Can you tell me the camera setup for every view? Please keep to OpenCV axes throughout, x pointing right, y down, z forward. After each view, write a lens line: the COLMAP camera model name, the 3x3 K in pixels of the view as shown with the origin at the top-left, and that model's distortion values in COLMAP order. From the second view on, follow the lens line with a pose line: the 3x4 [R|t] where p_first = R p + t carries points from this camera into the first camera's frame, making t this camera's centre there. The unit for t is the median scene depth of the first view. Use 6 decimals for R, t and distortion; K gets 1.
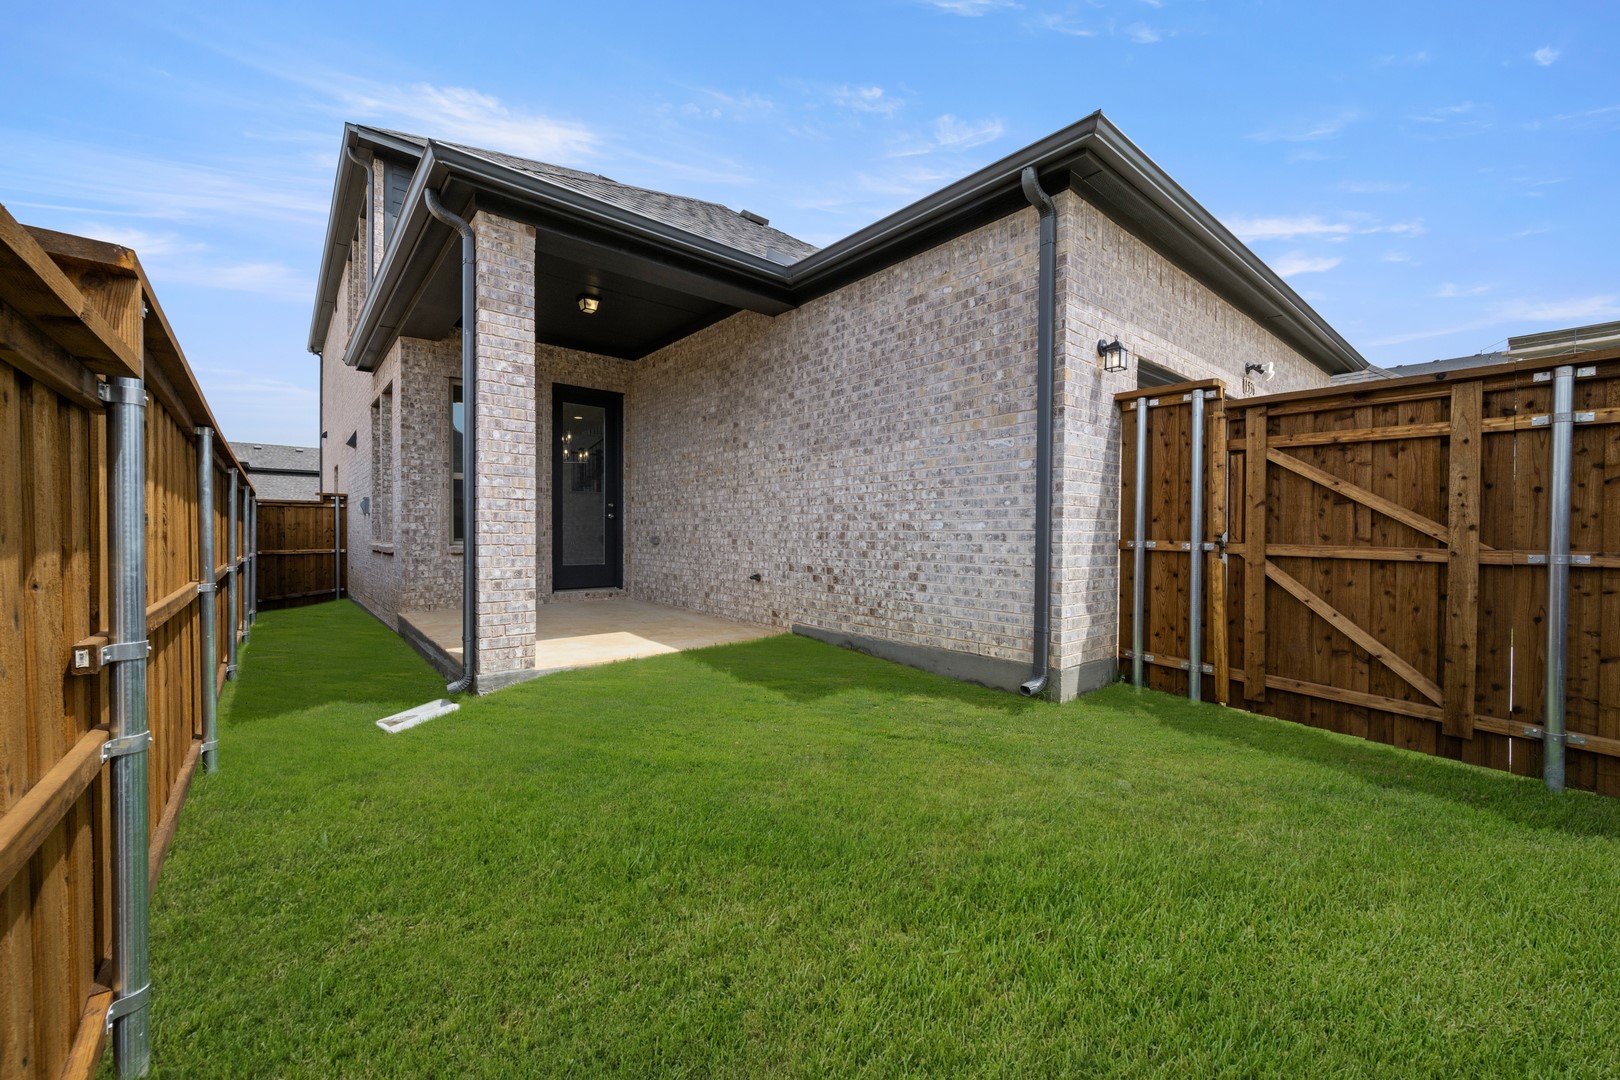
lens RADIAL K [[629.2, 0, 809.7], [0, 629.2, 541.3], [0, 0, 1]] dist [-0.001872, 0.000929]
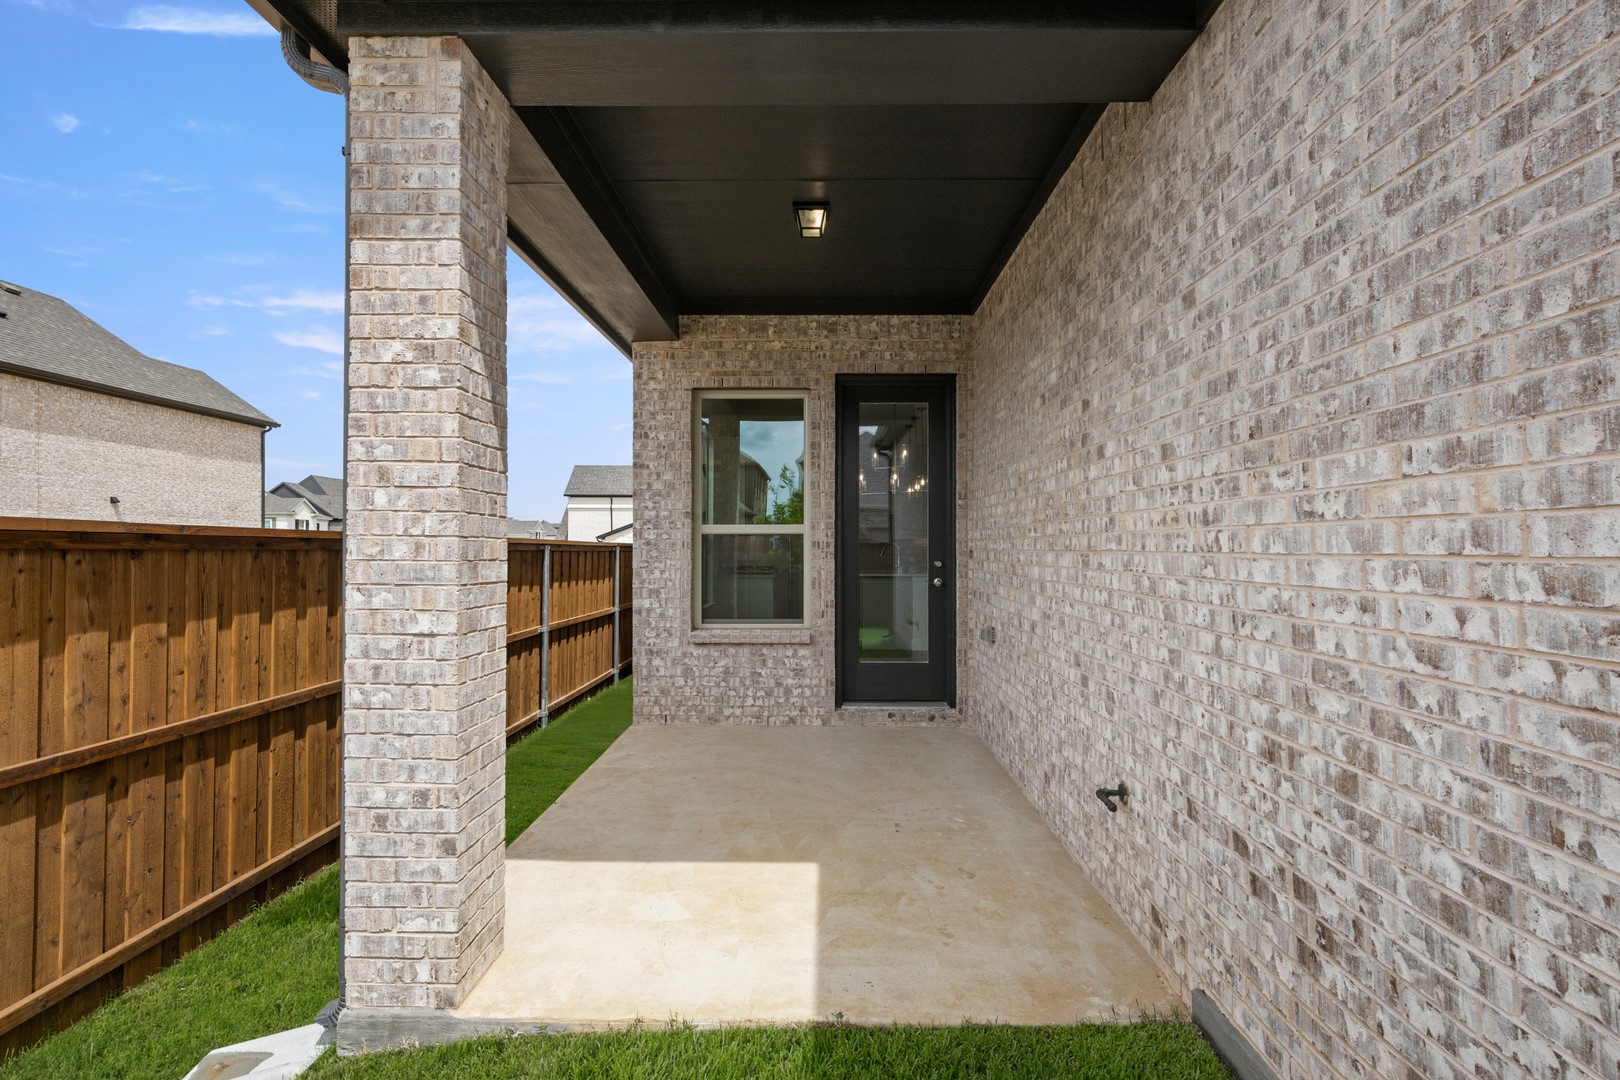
lens RADIAL K [[744.3, 0, 812.6], [0, 744.3, 540.6], [0, 0, 1]] dist [-0.001515, 0.000803]
pose [[0.757928, -0.010281, -0.652257, 0.080092], [-0.005828, 0.999729, -0.022530, -0.094556], [0.652312, 0.020877, 0.757663, 0.585980]]
